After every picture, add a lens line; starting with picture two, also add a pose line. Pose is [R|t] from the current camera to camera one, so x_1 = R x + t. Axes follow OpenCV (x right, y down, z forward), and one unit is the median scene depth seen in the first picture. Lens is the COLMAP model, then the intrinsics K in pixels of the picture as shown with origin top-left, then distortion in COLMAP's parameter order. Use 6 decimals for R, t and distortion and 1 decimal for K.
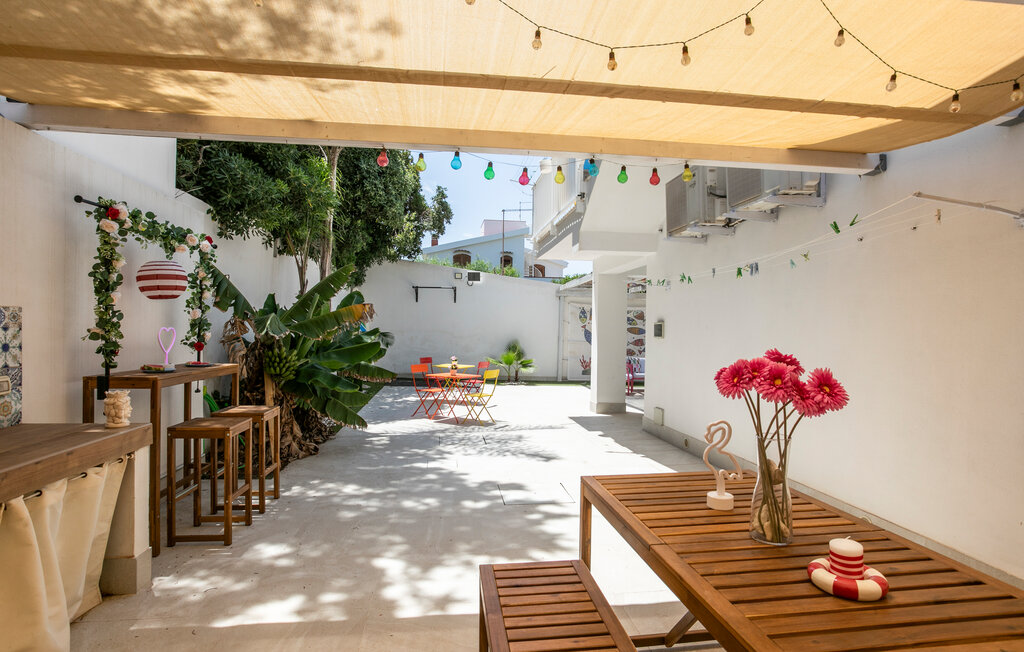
lens RADIAL K [[530.6, 0, 513.7], [0, 530.6, 340.6], [0, 0, 1]] dist [-0.030330, 0.007720]
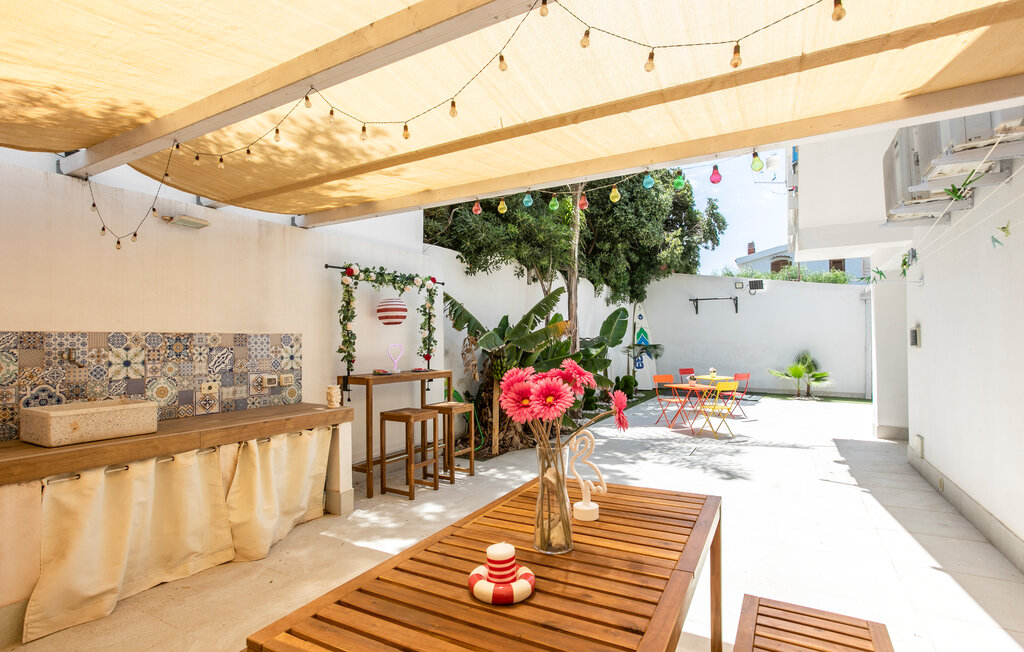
lens RADIAL K [[505.1, 0, 505.4], [0, 505.1, 339.5], [0, 0, 1]] dist [-0.048310, 0.025070]
pose [[0.806356, -0.024008, -0.590943, 0.401281], [0.007606, 0.999514, -0.030228, 0.006518], [0.591381, 0.019880, 0.806147, 0.056584]]
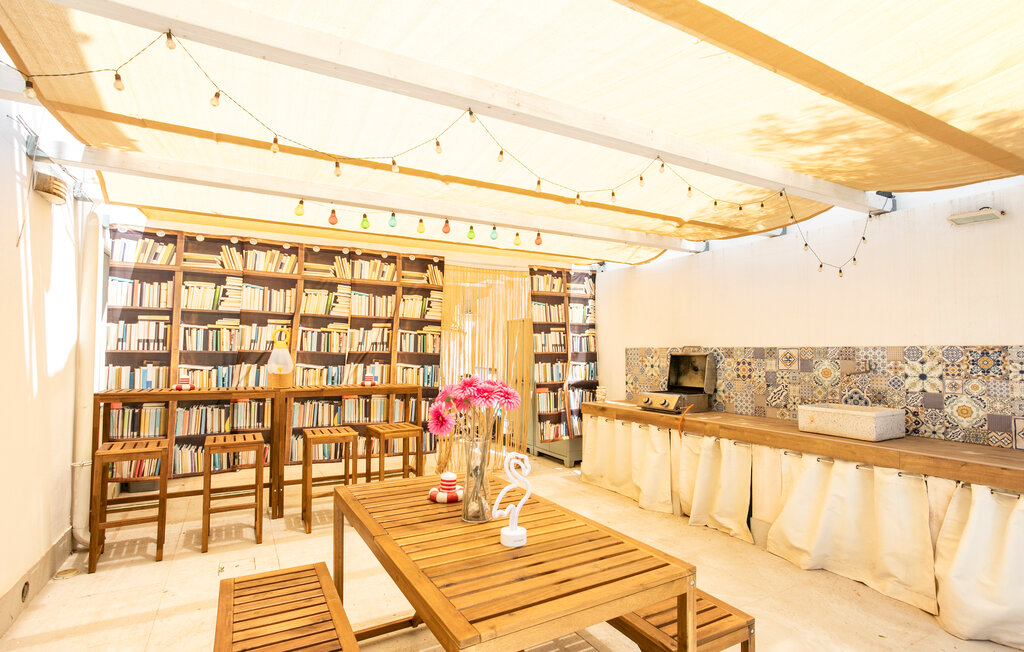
lens RADIAL K [[505.1, 0, 504.1], [0, 505.1, 326.0], [0, 0, 1]] dist [-0.048310, 0.025070]
pose [[-0.937532, -0.042663, -0.345274, 0.359247], [-0.031810, 0.998807, -0.037041, -0.016358], [0.346442, -0.023744, -0.937771, 0.918934]]
